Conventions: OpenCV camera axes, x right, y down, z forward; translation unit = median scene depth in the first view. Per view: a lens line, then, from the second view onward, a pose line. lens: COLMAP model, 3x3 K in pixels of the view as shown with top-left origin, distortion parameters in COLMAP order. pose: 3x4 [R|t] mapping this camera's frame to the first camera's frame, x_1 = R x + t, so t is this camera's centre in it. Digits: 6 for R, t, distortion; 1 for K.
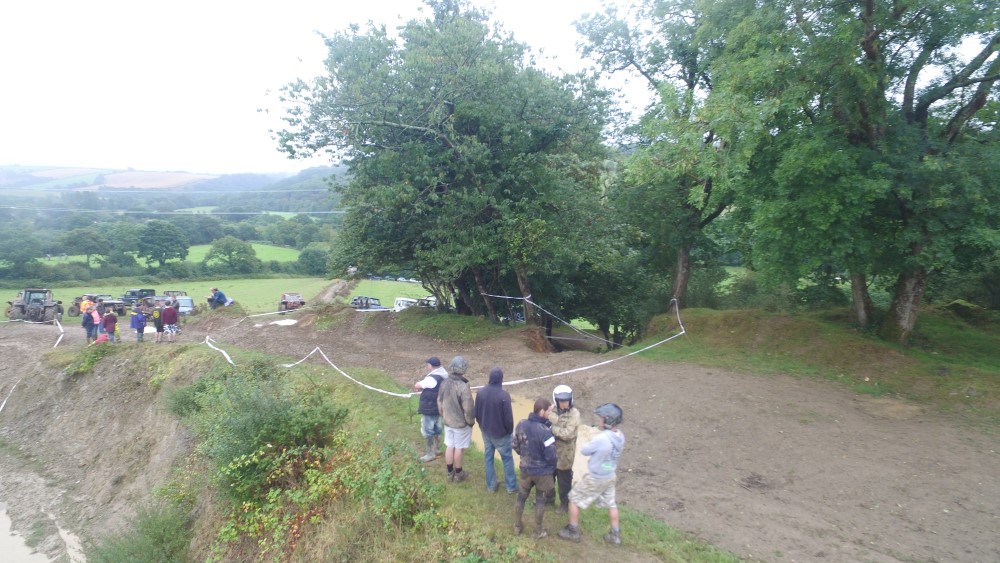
lens RADIAL K [[579.2, 0, 500.0], [0, 579.2, 281.5], [0, 0, 1]] dist [-0.010250, 0.013930]
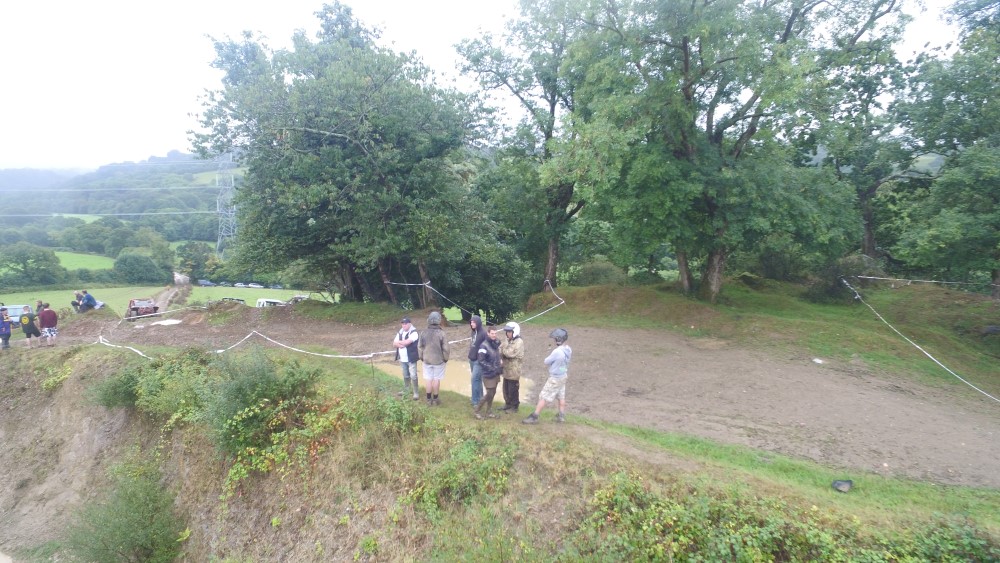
lens RADIAL K [[579.2, 0, 500.0], [0, 579.2, 281.5], [0, 0, 1]] dist [-0.010250, 0.013930]
pose [[0.962899, -0.036395, 0.267397, -0.142671], [0.036737, 0.999318, 0.003725, 0.029537], [-0.267350, 0.006236, 0.963579, -0.173949]]
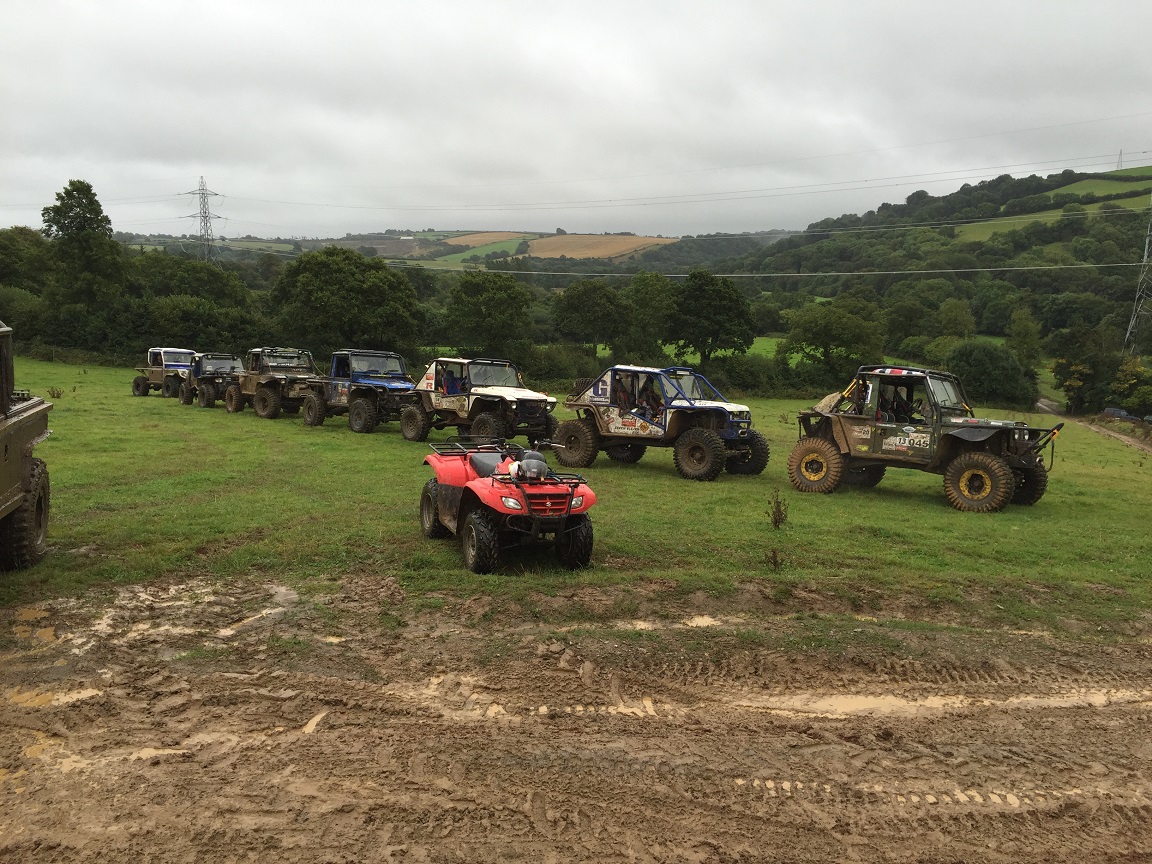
lens RADIAL K [[970.5, 0, 576.0], [0, 970.5, 432.0], [0, 0, 1]] dist [0.092459, -0.114475]
pose [[0.858391, 0.080564, -0.506630, -2.159451], [-0.073252, 0.996720, 0.034387, 0.096273], [0.507739, 0.007594, 0.861477, 1.953399]]
